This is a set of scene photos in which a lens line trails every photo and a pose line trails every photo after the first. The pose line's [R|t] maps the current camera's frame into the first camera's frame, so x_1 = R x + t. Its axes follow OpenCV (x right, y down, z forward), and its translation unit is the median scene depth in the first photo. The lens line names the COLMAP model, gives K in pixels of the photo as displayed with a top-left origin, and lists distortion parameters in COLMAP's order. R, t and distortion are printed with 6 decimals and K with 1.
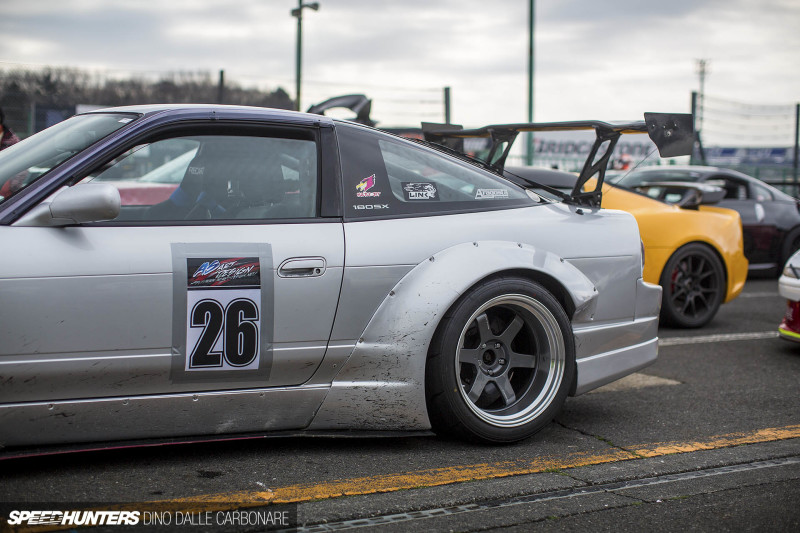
lens RADIAL K [[1161.7, 0, 402.9], [0, 1161.7, 265.0], [0, 0, 1]] dist [-0.130495, 0.000000]
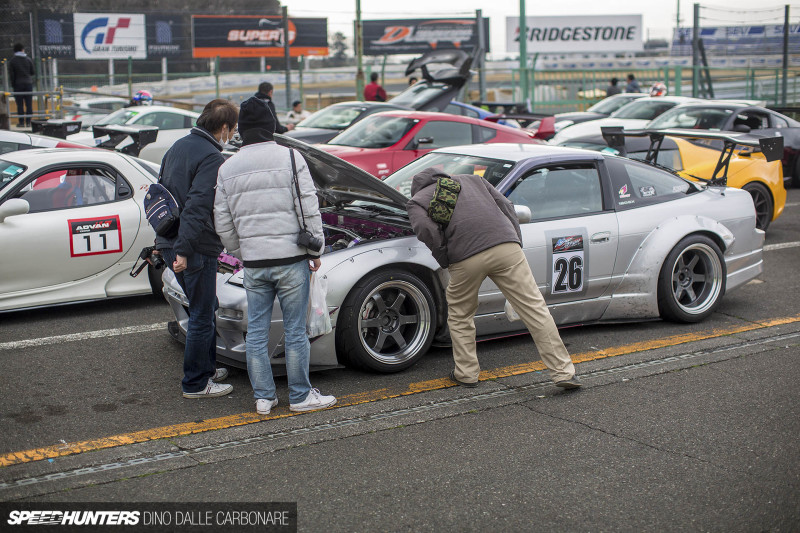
lens RADIAL K [[1161.7, 0, 399.8], [0, 1161.7, 264.6], [0, 0, 1]] dist [-0.130495, 0.000000]
pose [[0.998967, -0.043269, 0.013881, -0.436078], [0.041692, 0.994238, 0.098752, -0.153725], [-0.018074, -0.098071, 0.995015, -0.902658]]
